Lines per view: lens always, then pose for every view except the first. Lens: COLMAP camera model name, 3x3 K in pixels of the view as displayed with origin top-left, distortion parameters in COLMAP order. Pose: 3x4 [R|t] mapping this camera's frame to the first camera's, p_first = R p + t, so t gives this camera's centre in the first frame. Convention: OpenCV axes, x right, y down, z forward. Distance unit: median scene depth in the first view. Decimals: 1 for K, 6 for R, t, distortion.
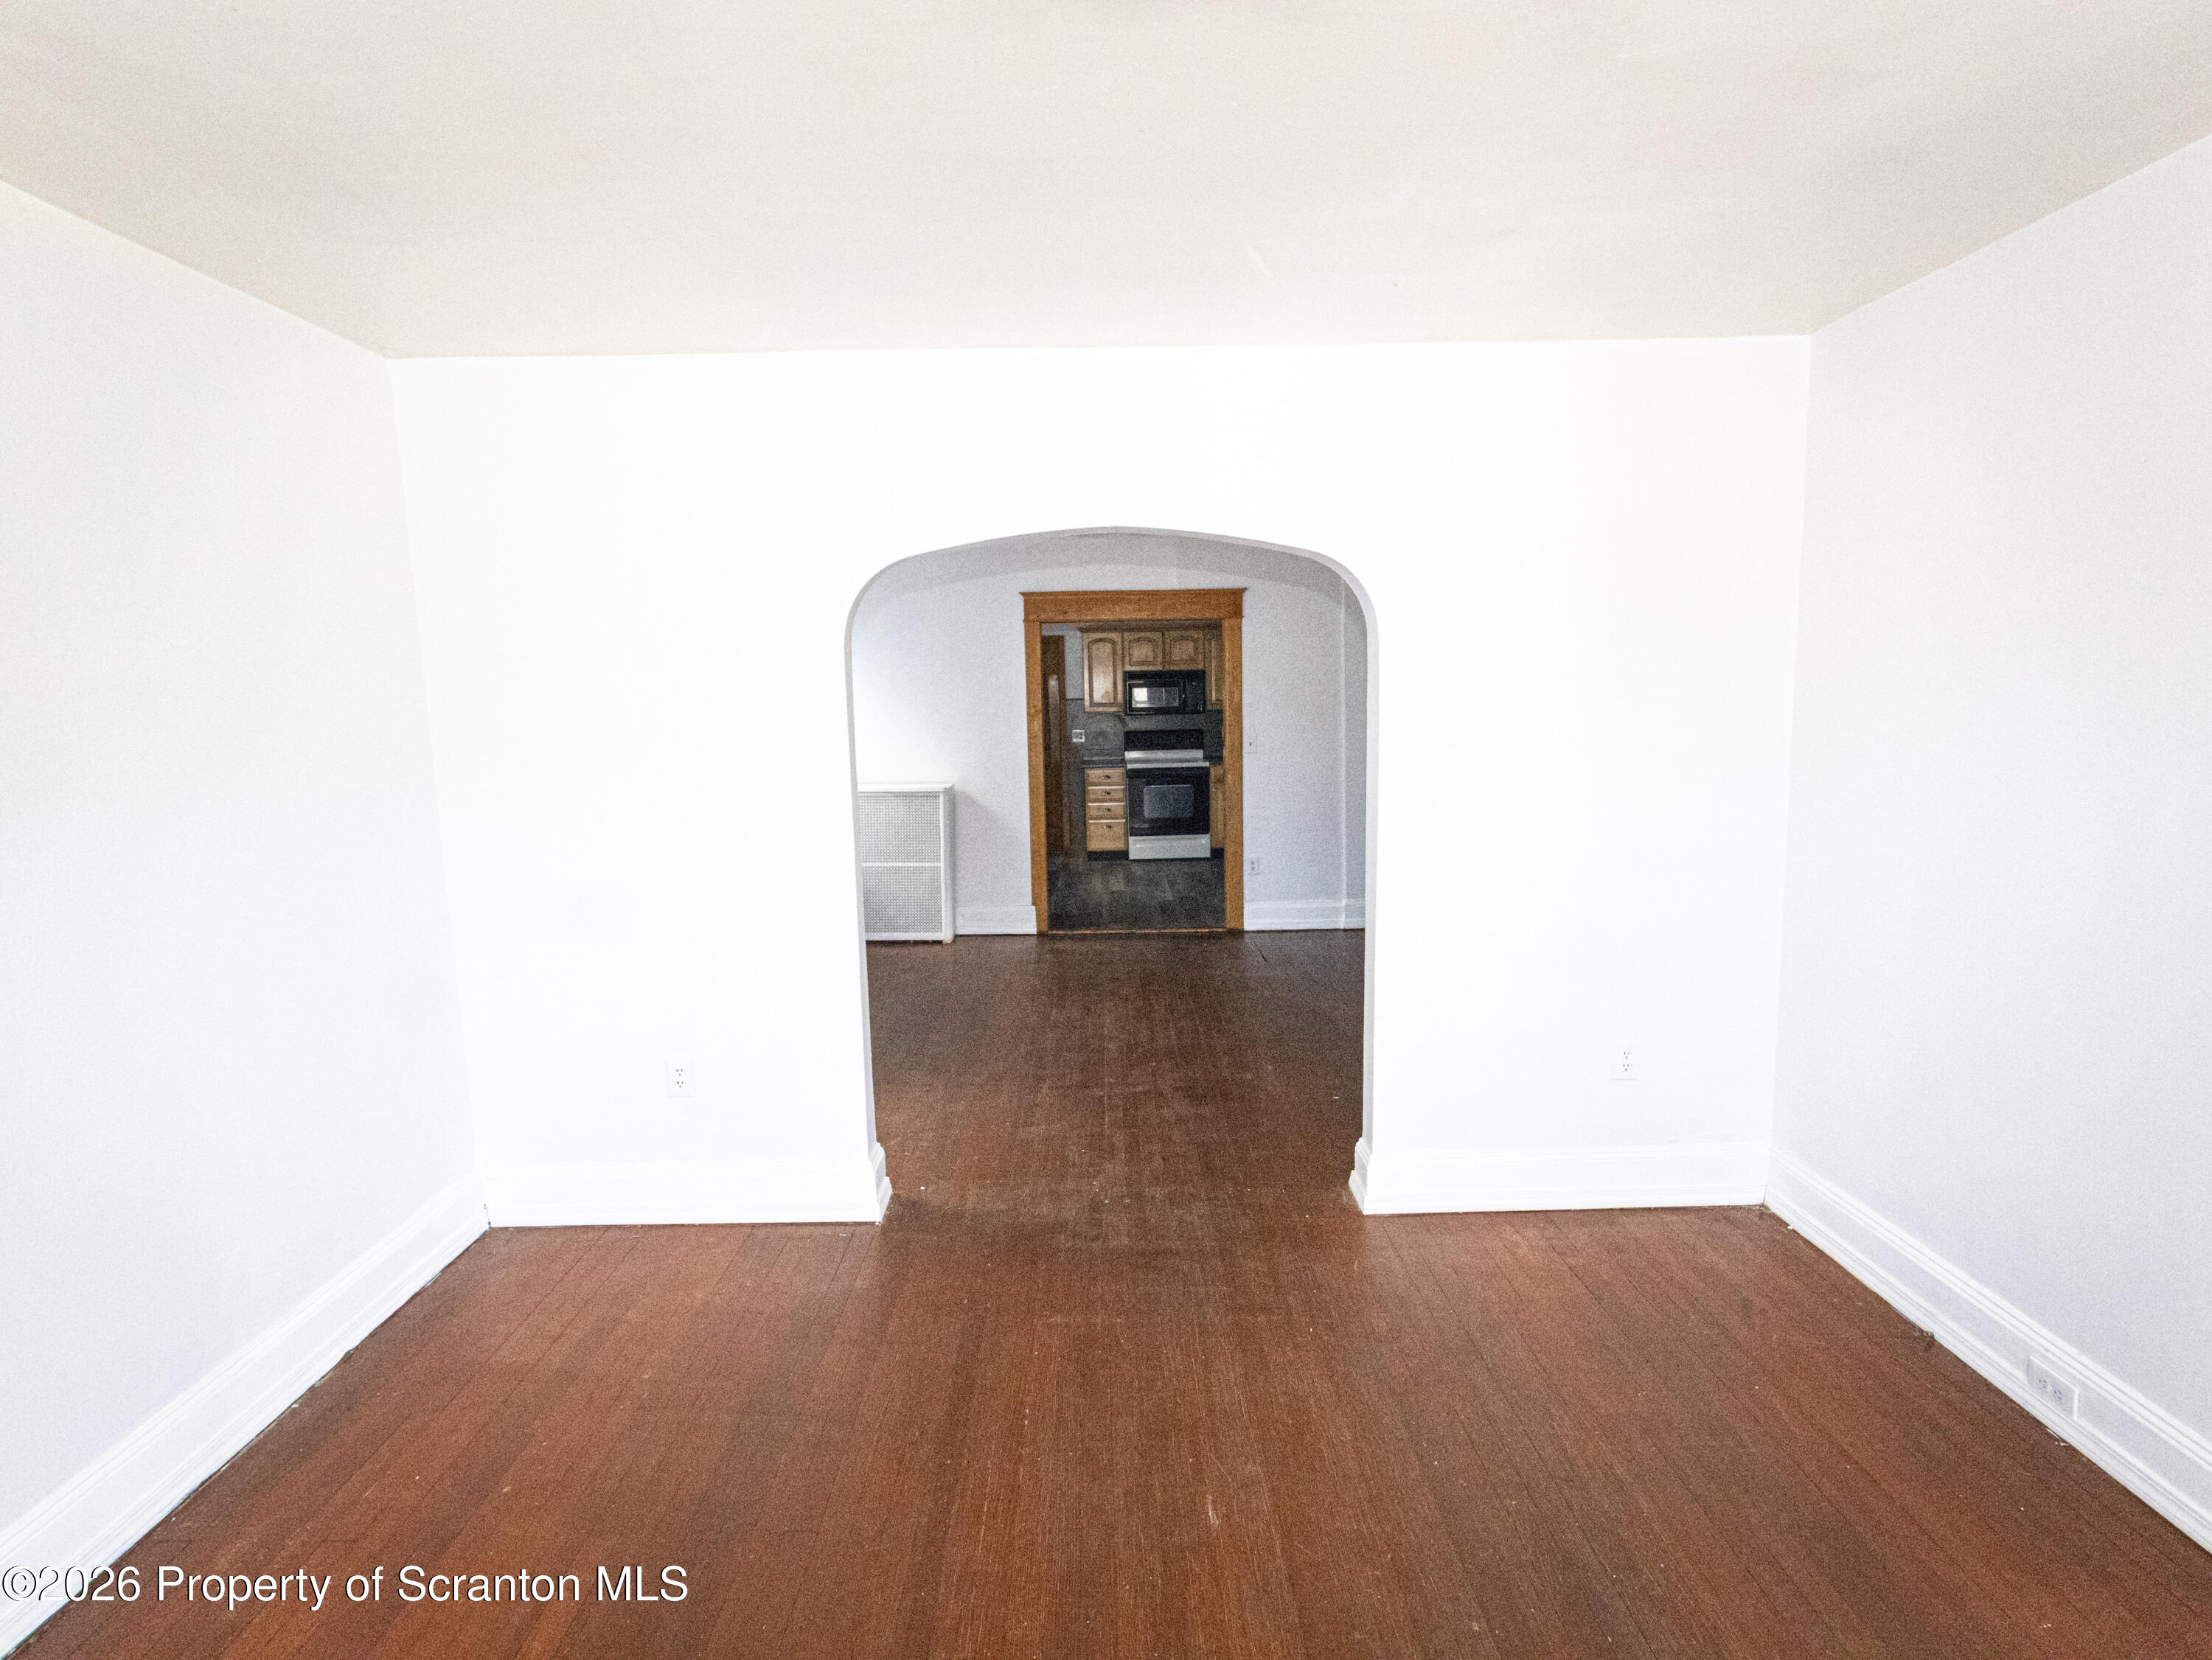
lens RADIAL K [[1150.2, 0, 1094.7], [0, 1150.2, 826.2], [0, 0, 1]] dist [0.008638, 0.000770]
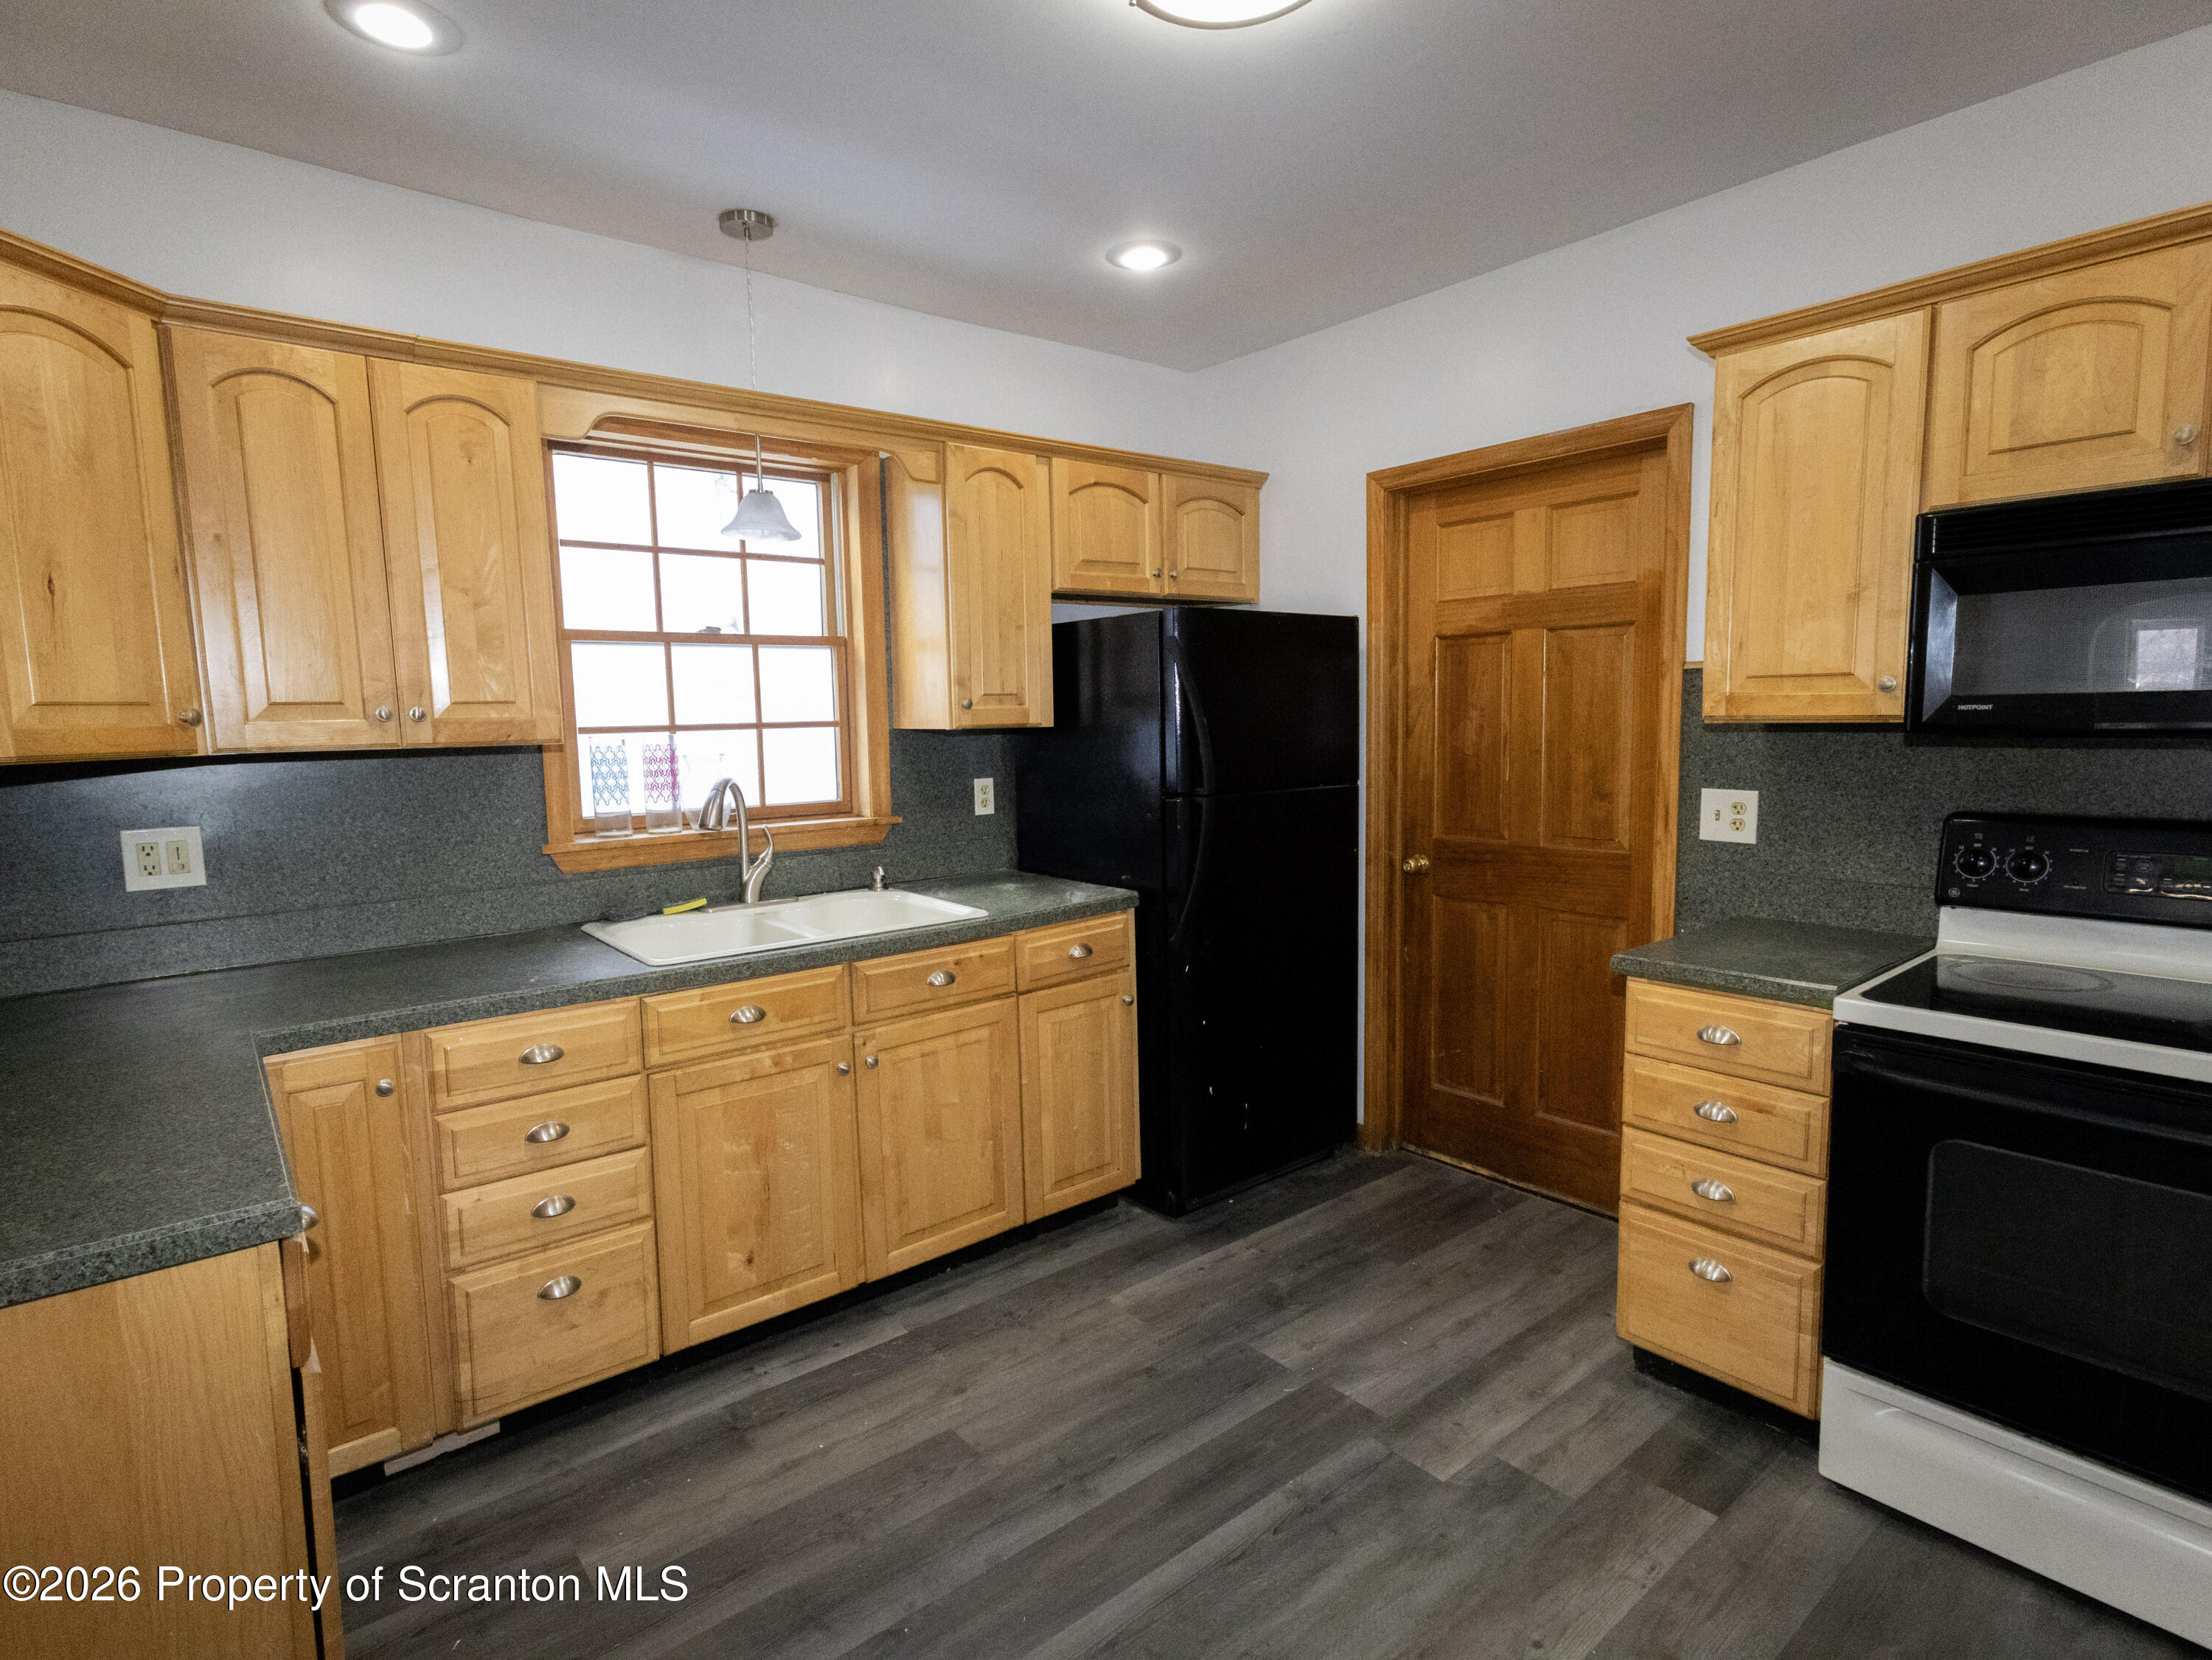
lens RADIAL K [[1150.2, 0, 1094.7], [0, 1150.2, 826.2], [0, 0, 1]] dist [0.008638, 0.000770]
pose [[0.626245, 0.089317, -0.774493, 0.133459], [-0.087594, 0.995187, 0.043941, -0.108738], [0.774690, 0.040323, 0.631055, 1.076883]]
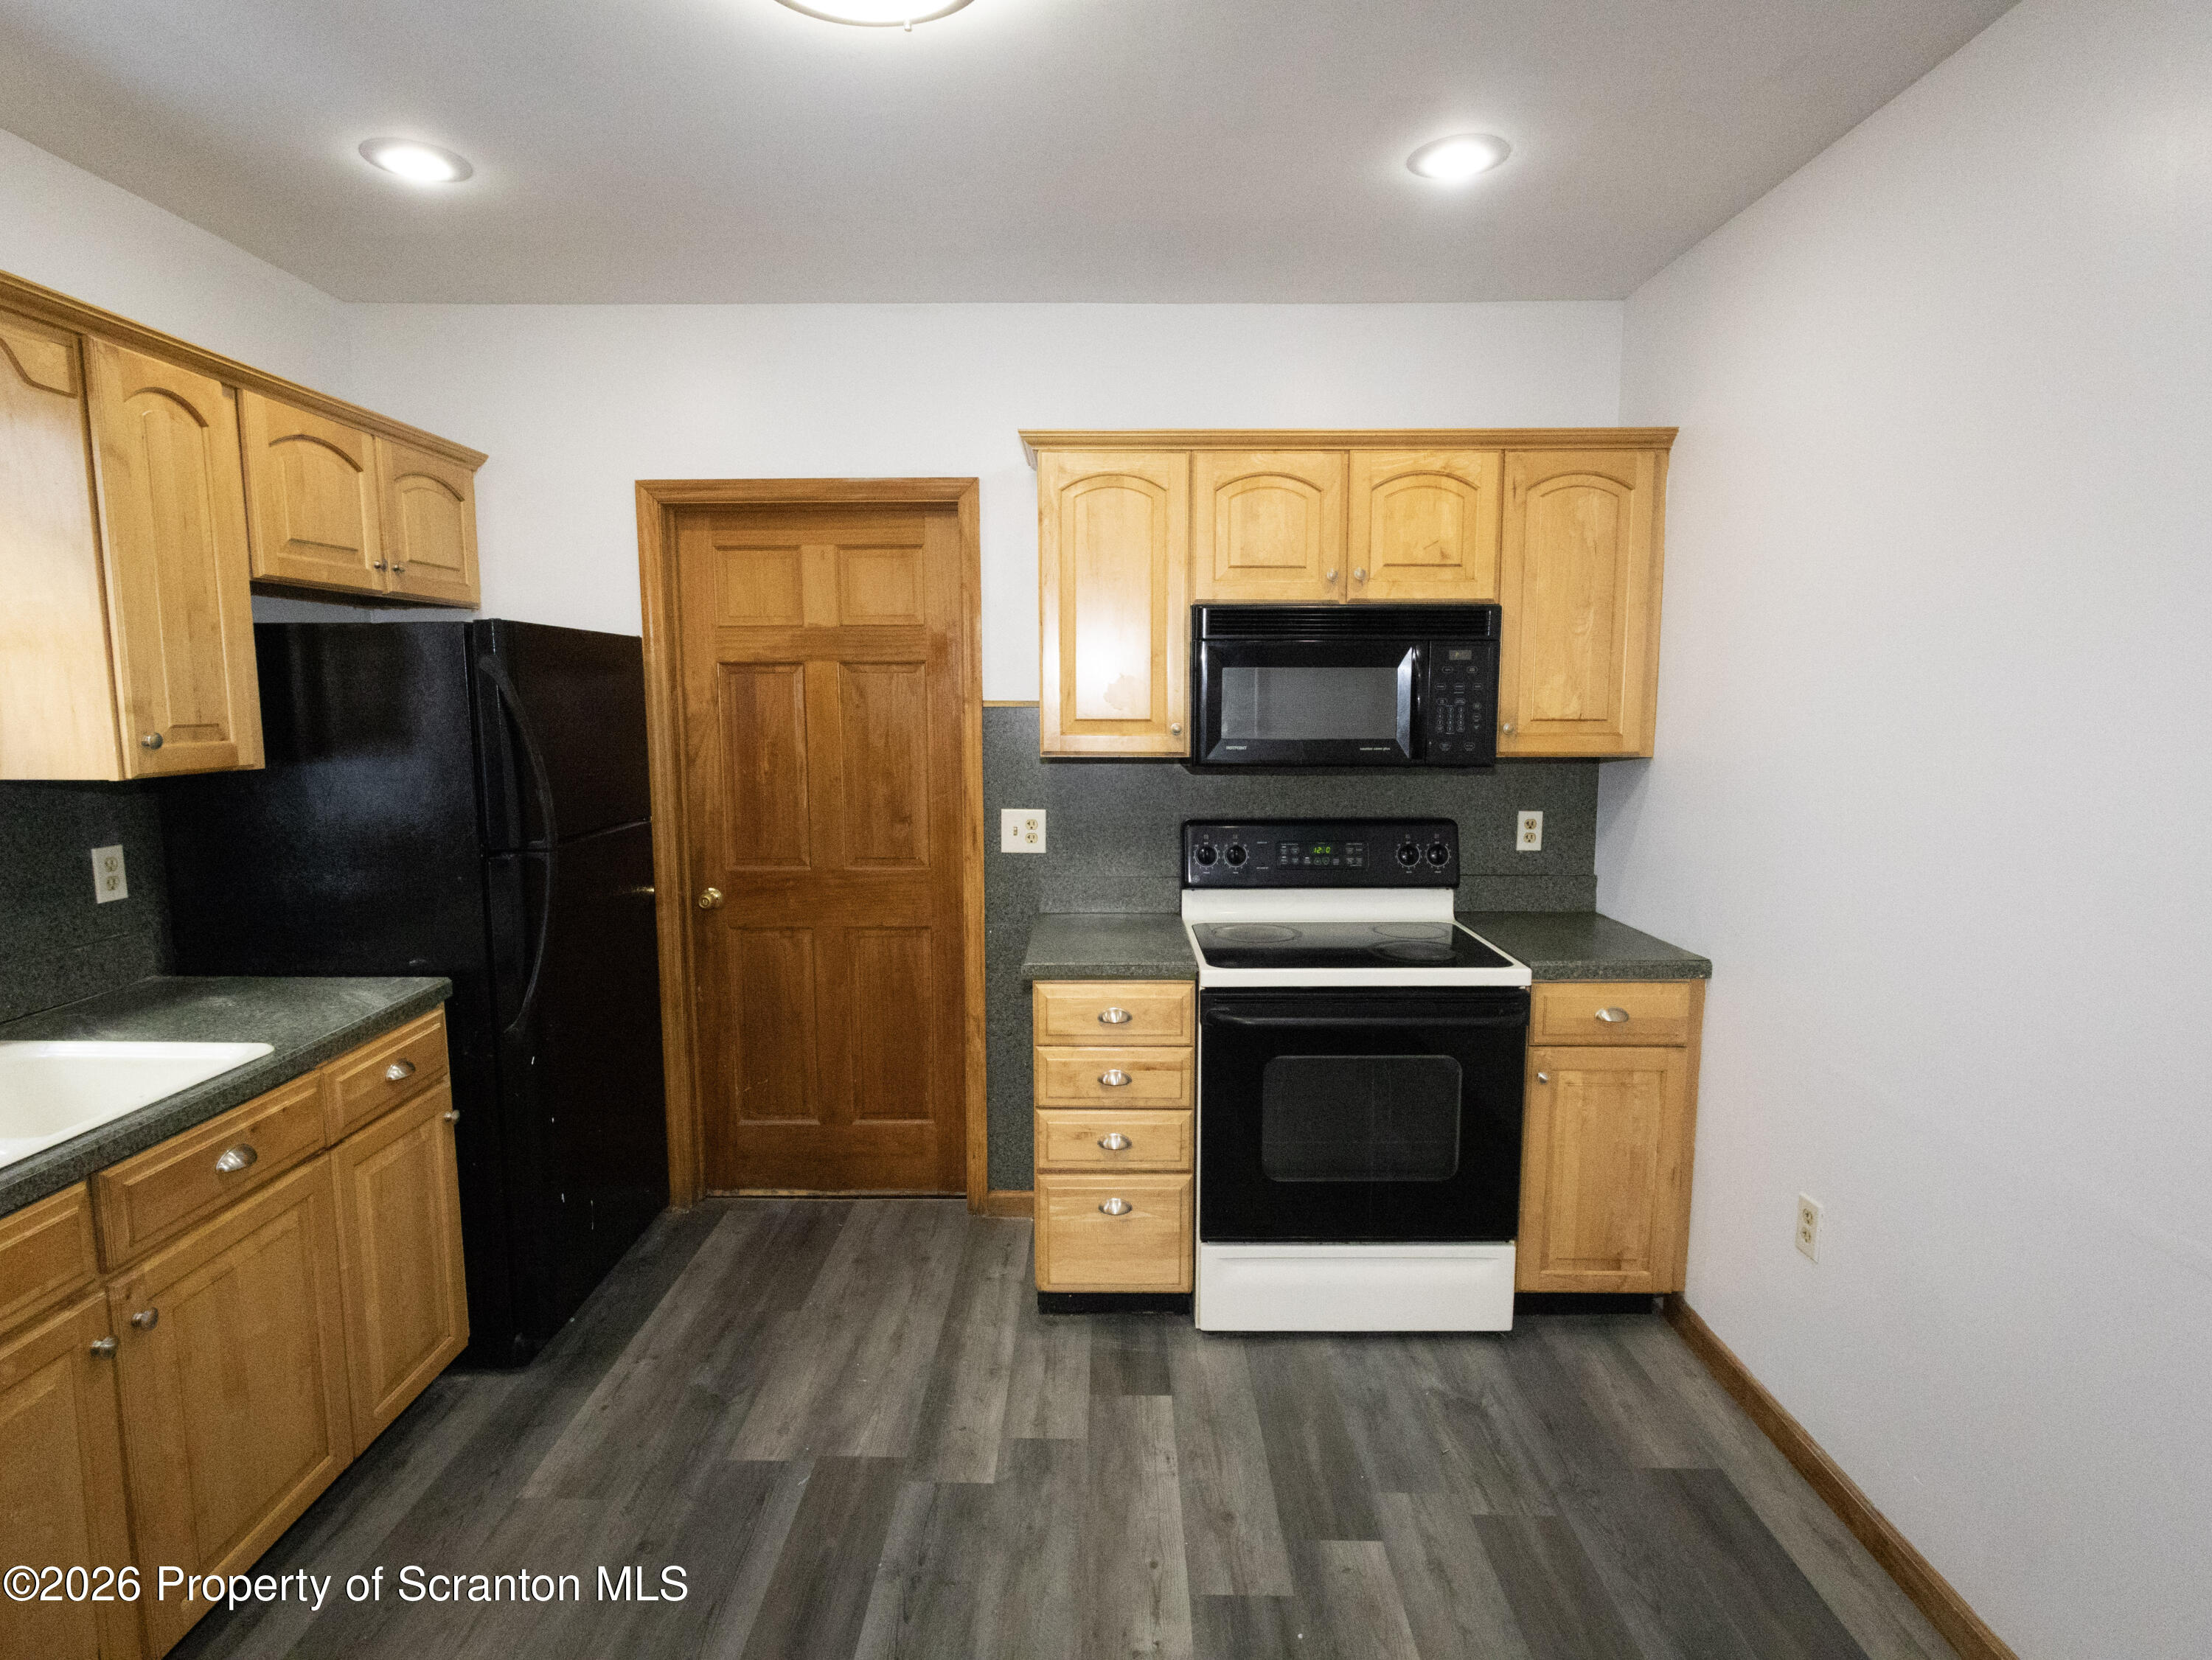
lens RADIAL K [[1150.2, 0, 1094.7], [0, 1150.2, 826.2], [0, 0, 1]] dist [0.008638, 0.000770]
pose [[0.999635, 0.023627, -0.013124, 0.010452], [-0.023682, 0.999711, -0.004054, -0.114226], [0.013024, 0.004364, 0.999906, 1.028166]]
